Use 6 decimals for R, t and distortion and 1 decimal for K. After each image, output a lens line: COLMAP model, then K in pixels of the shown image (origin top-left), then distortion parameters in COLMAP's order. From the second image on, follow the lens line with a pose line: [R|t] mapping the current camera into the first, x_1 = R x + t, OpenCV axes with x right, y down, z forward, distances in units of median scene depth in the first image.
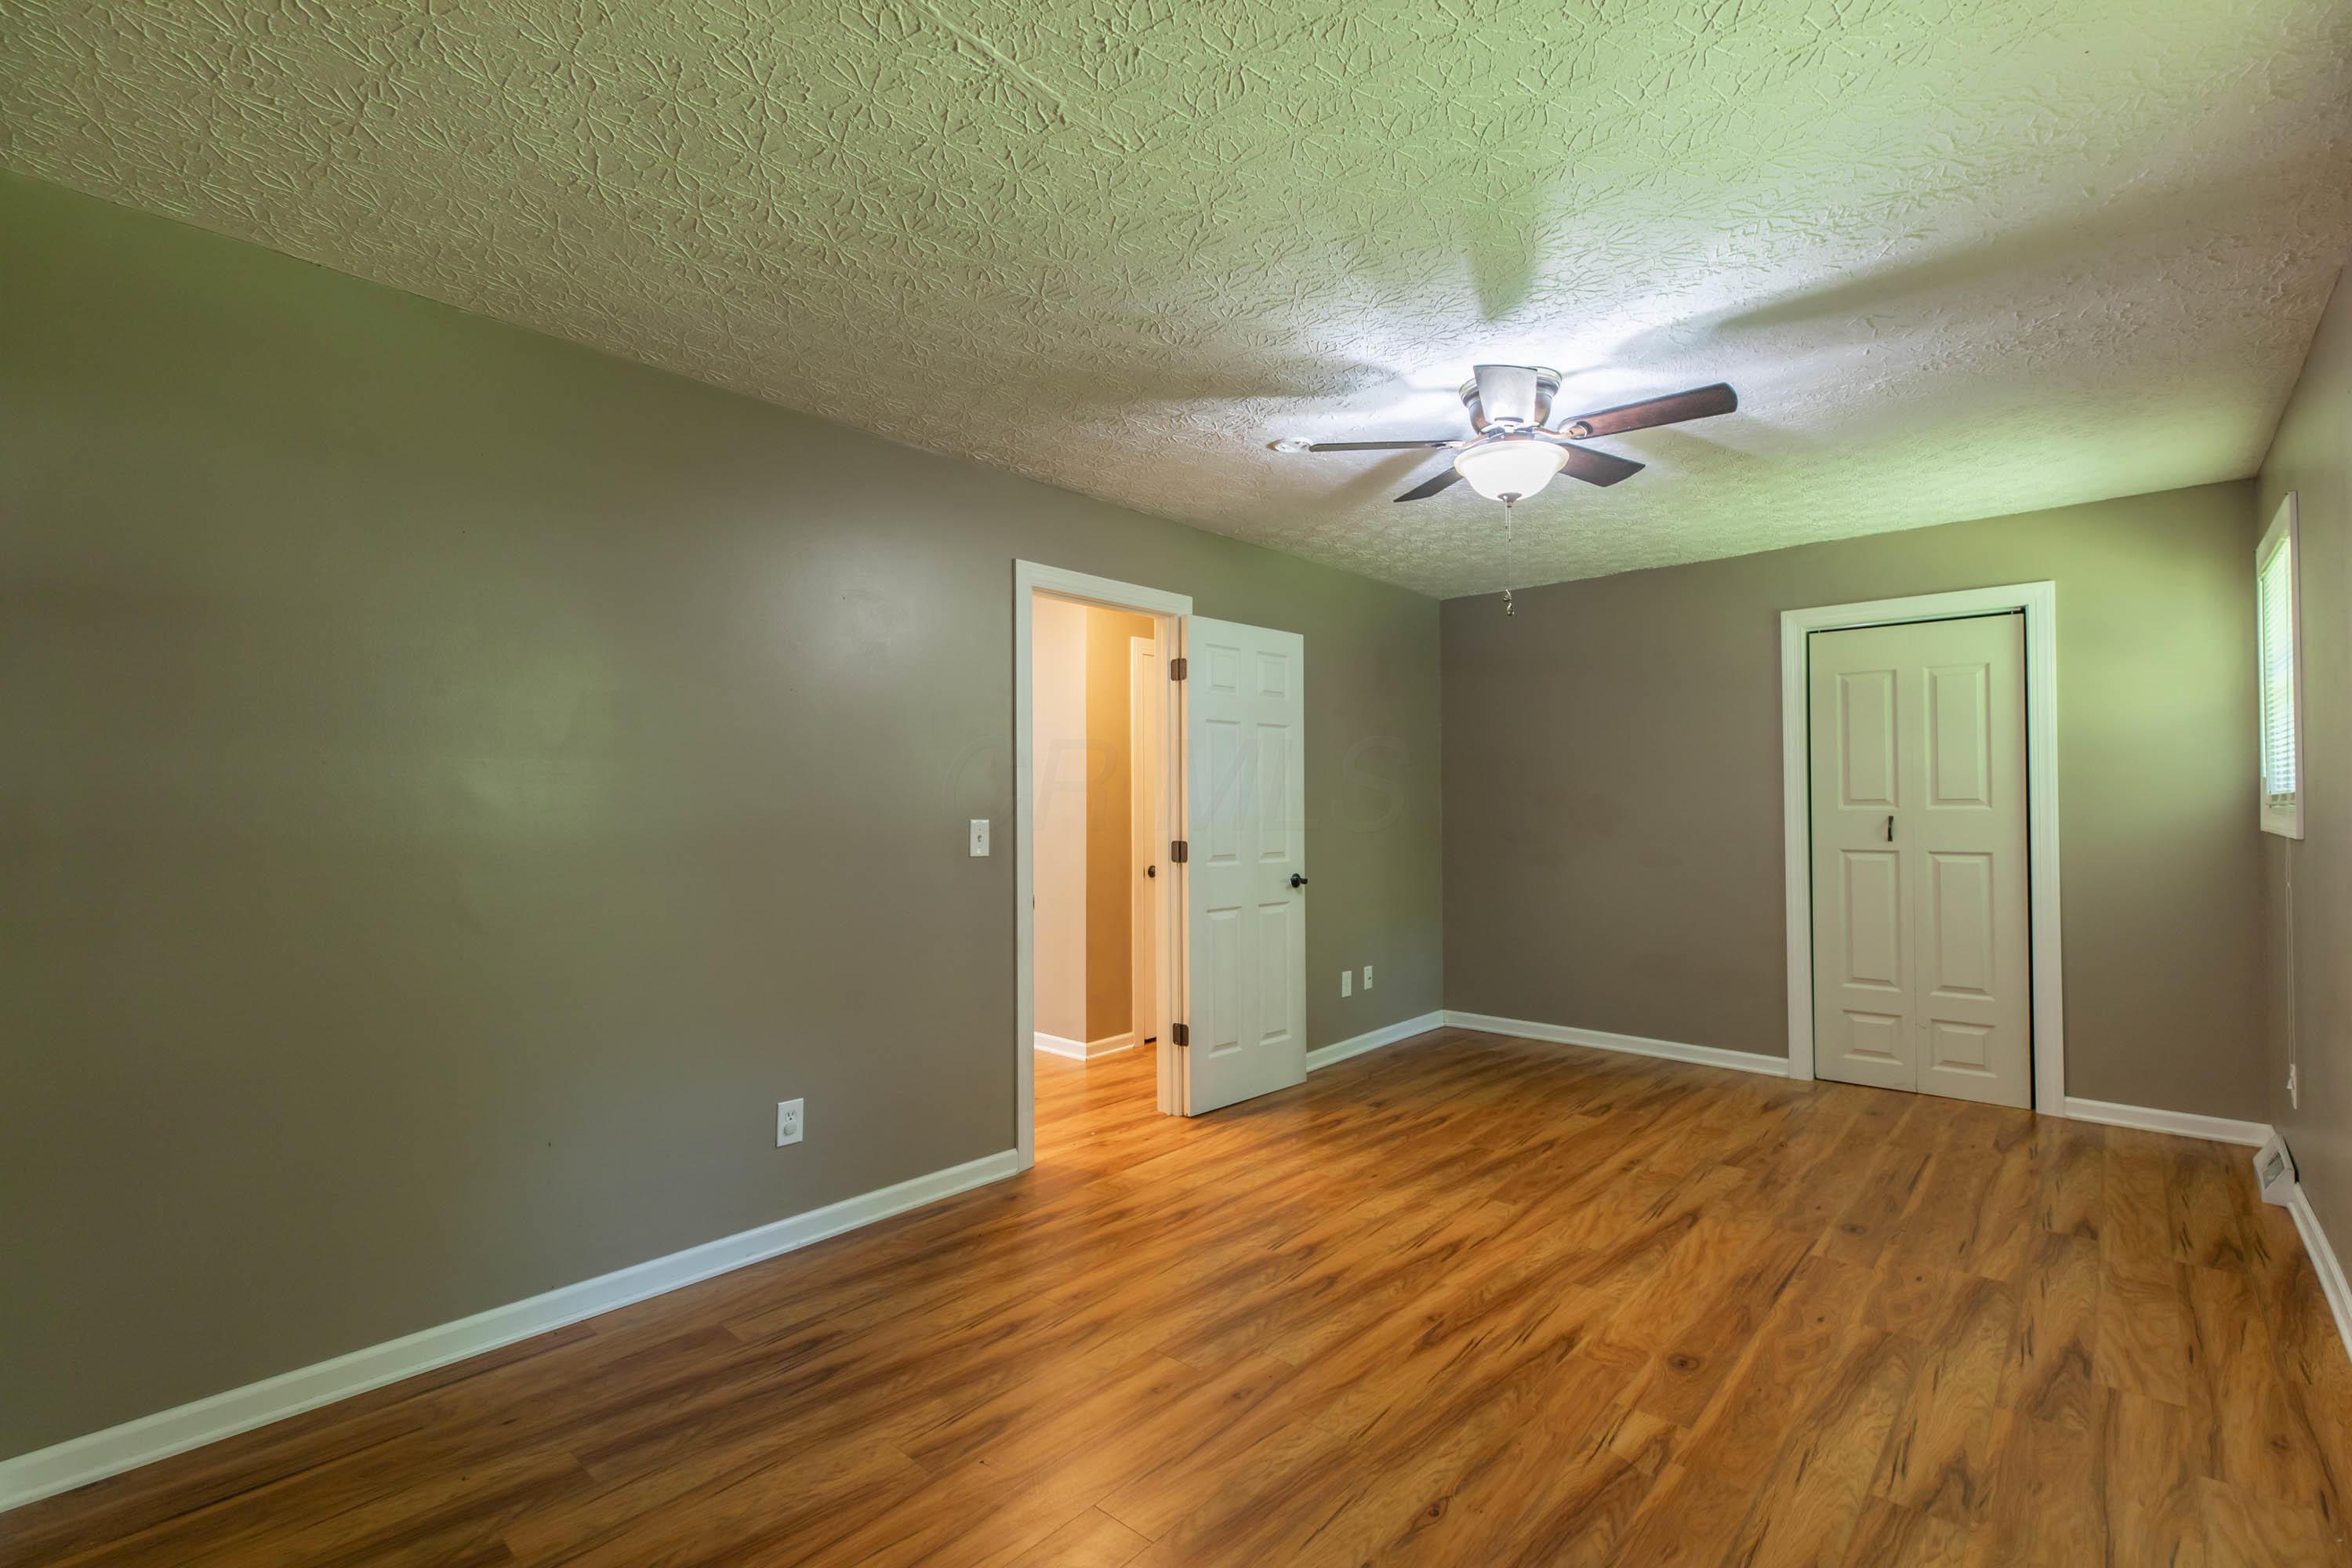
lens RADIAL K [[1054.4, 0, 1173.4], [0, 1054.4, 785.8], [0, 0, 1]] dist [0.007899, -0.002670]
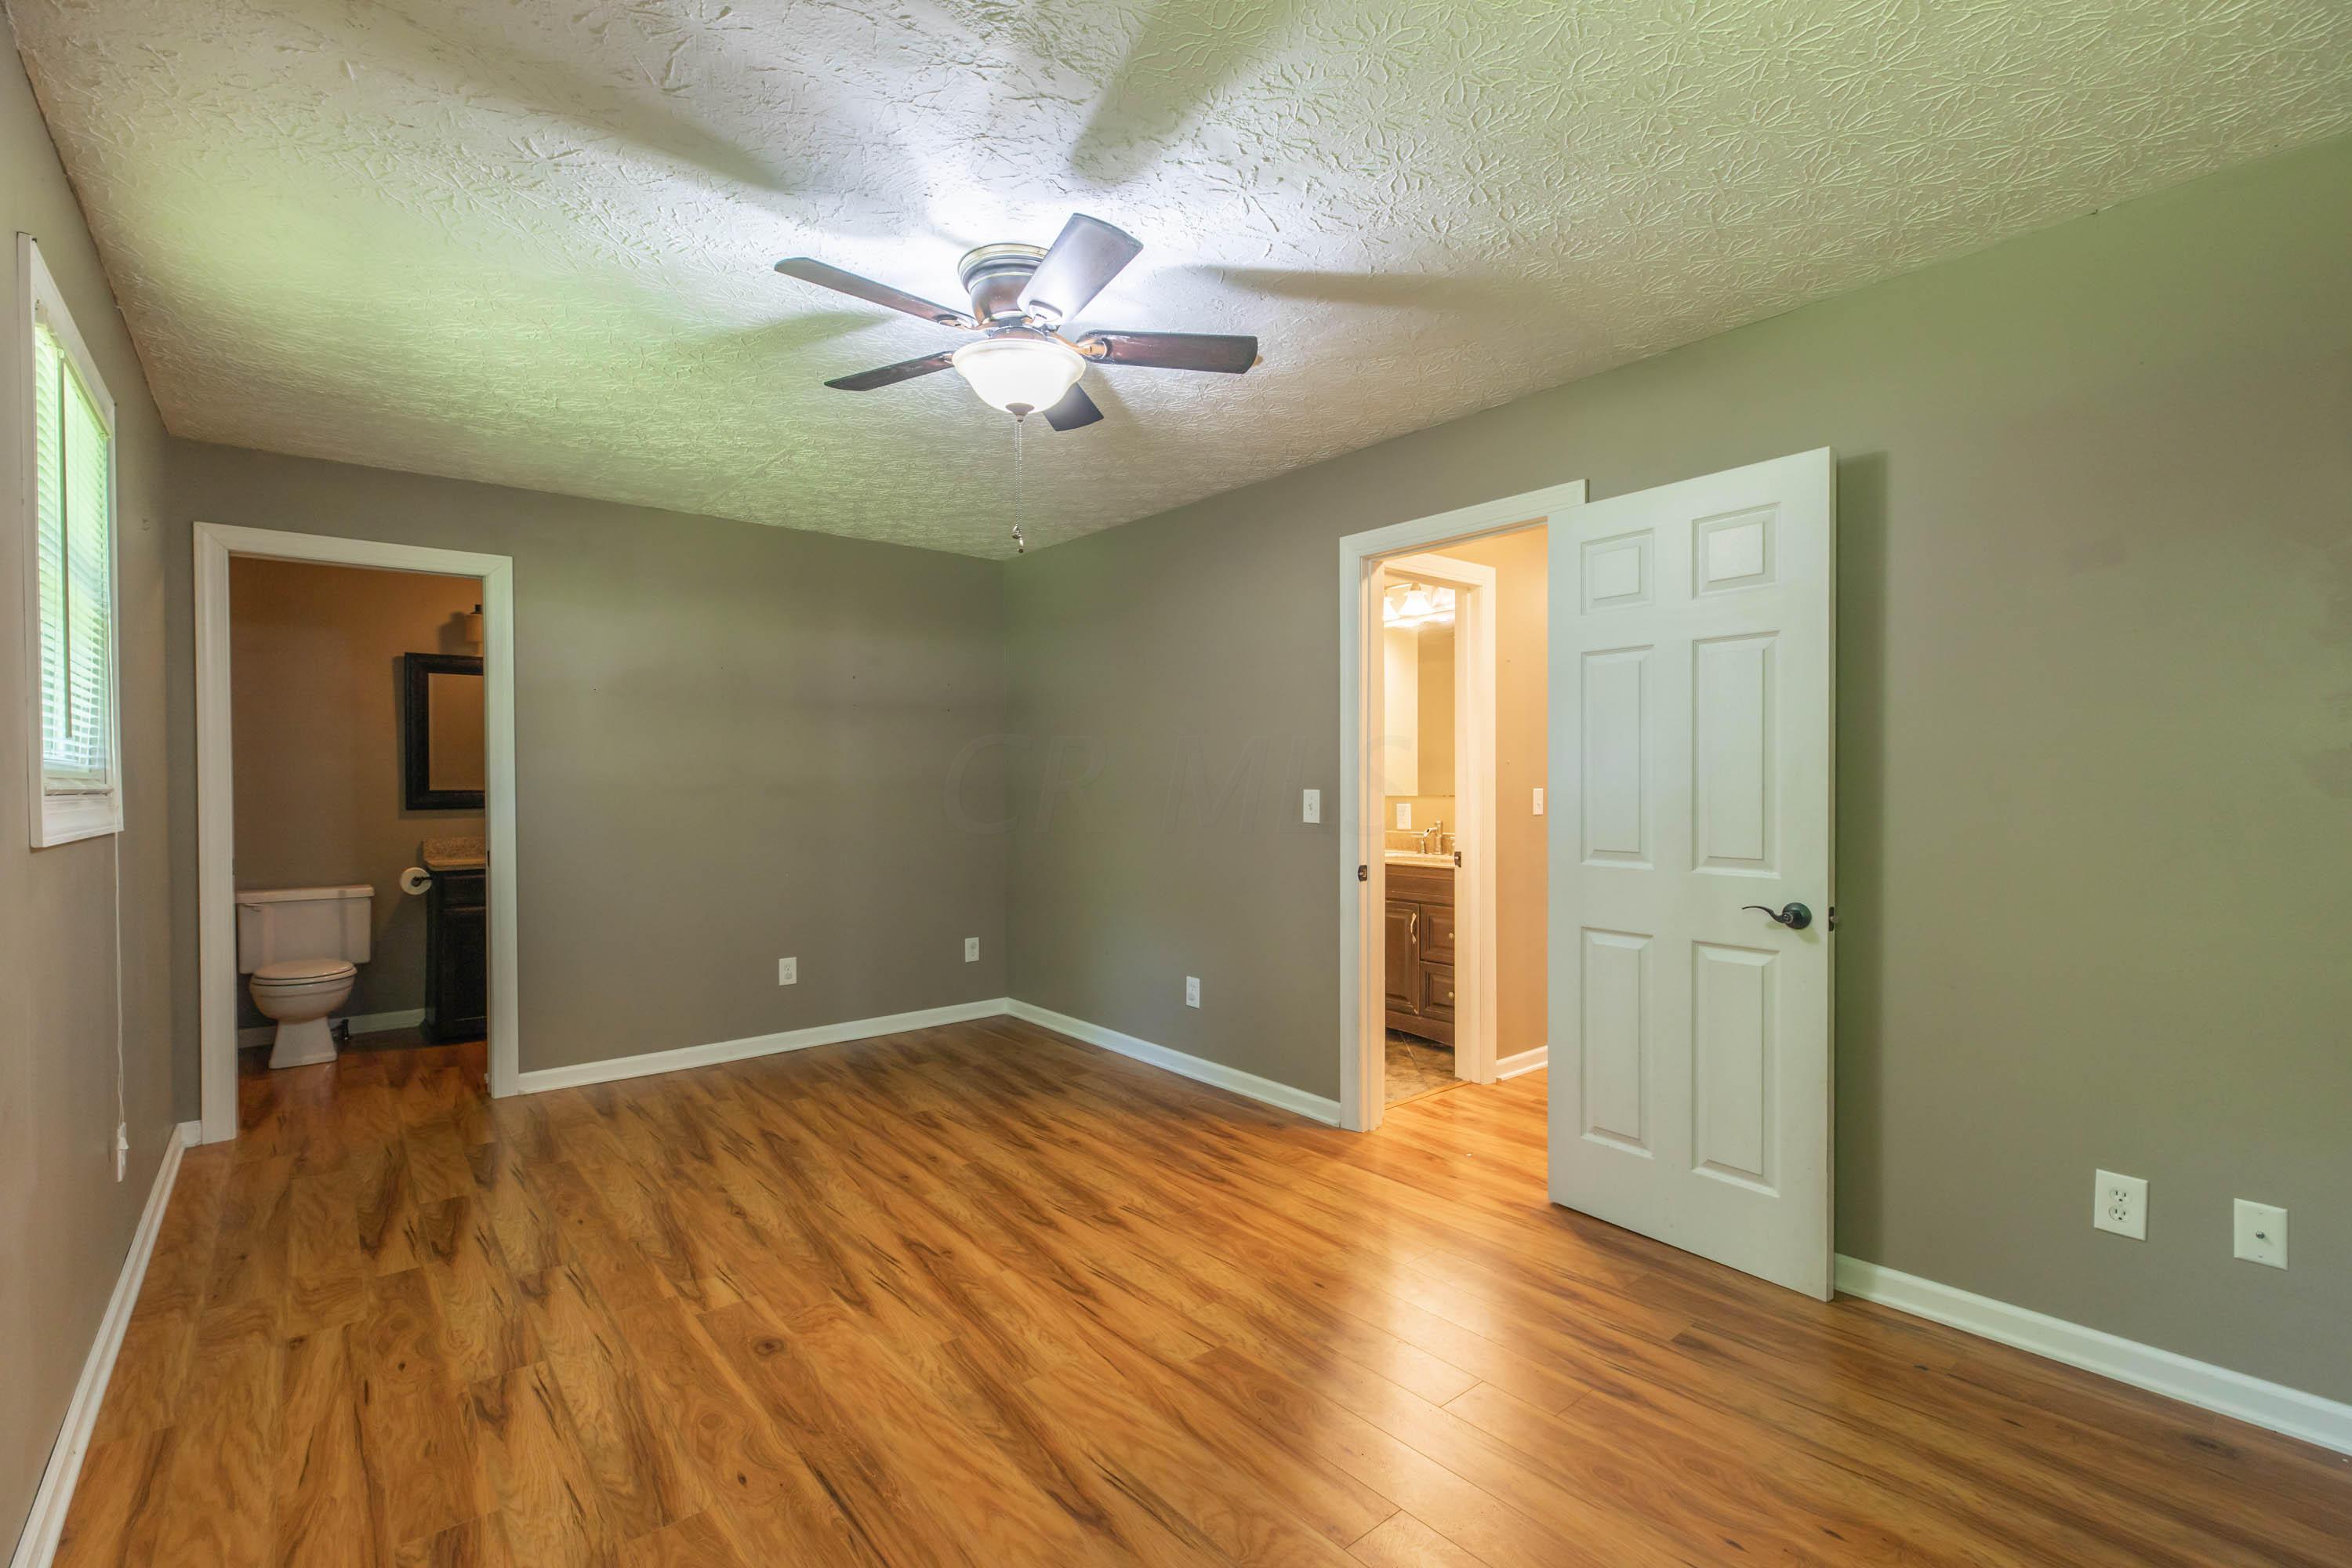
lens RADIAL K [[1054.4, 0, 1173.8], [0, 1054.4, 787.7], [0, 0, 1]] dist [0.007899, -0.002670]
pose [[-0.153047, 0.013560, -0.988126, 1.291531], [0.024554, 0.999649, 0.009915, 0.020556], [0.987914, -0.022745, -0.153327, 1.423933]]
